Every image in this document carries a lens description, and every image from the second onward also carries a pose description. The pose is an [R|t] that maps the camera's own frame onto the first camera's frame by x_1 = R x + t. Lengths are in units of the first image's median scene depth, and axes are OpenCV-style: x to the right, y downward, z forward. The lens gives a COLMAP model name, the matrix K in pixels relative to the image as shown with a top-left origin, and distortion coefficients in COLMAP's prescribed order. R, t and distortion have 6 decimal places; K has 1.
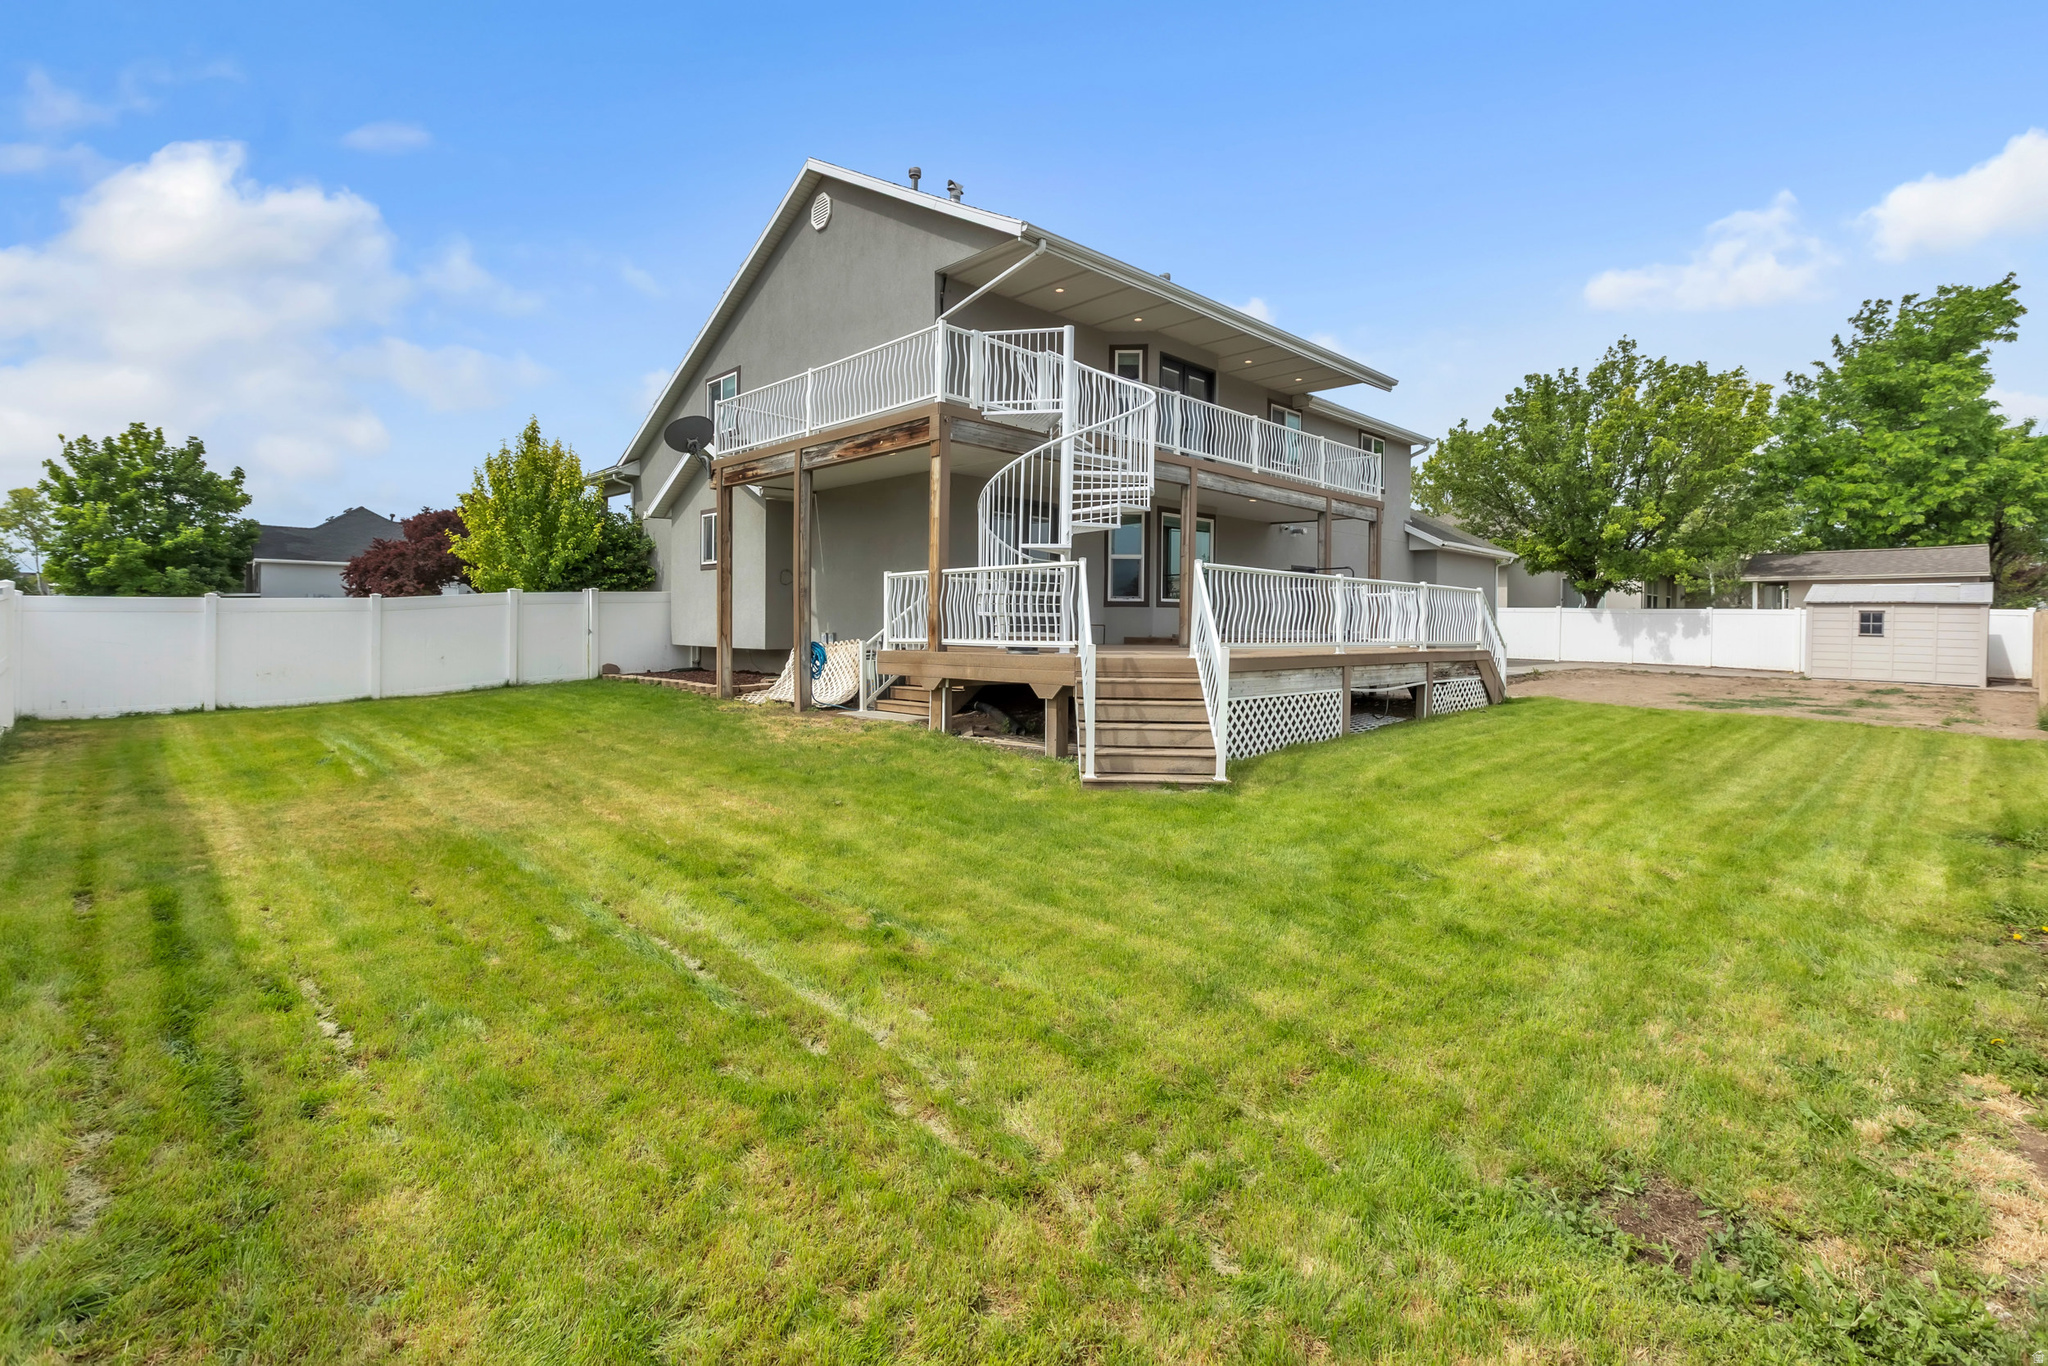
lens RADIAL K [[934.1, 0, 1023.9], [0, 934.1, 662.1], [0, 0, 1]] dist [-0.002214, -0.000570]
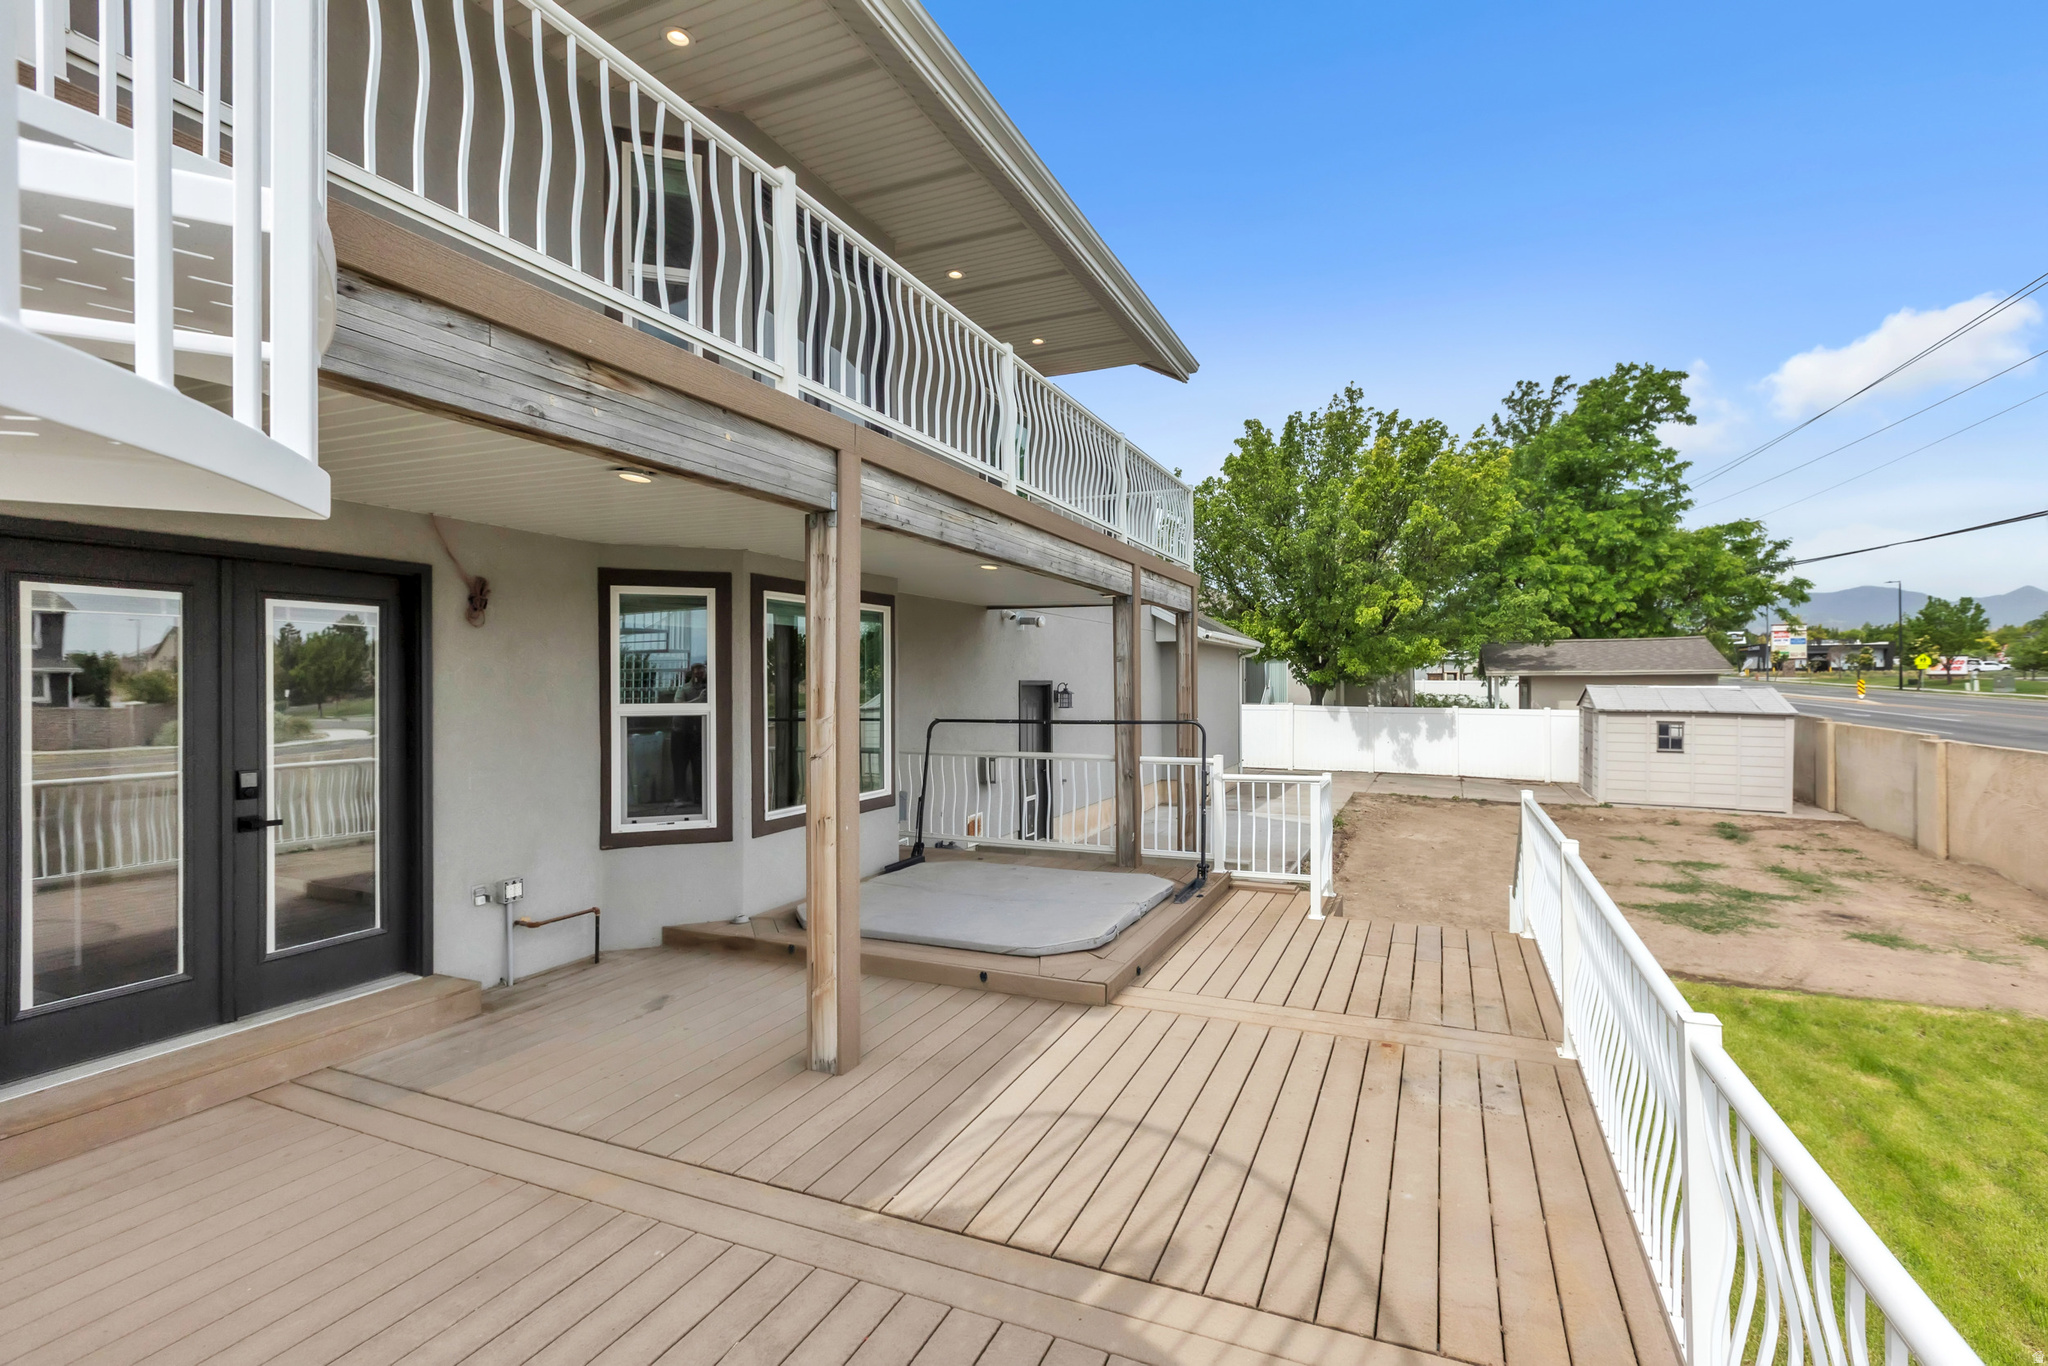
lens RADIAL K [[943.6, 0, 1024.0], [0, 943.6, 683.0], [0, 0, 1]] dist [0.001627, 0.000422]
pose [[0.933183, -0.010155, 0.359258, 0.062967], [0.023292, 0.999208, -0.032256, -0.062676], [-0.358646, 0.038468, 0.932681, 0.352465]]
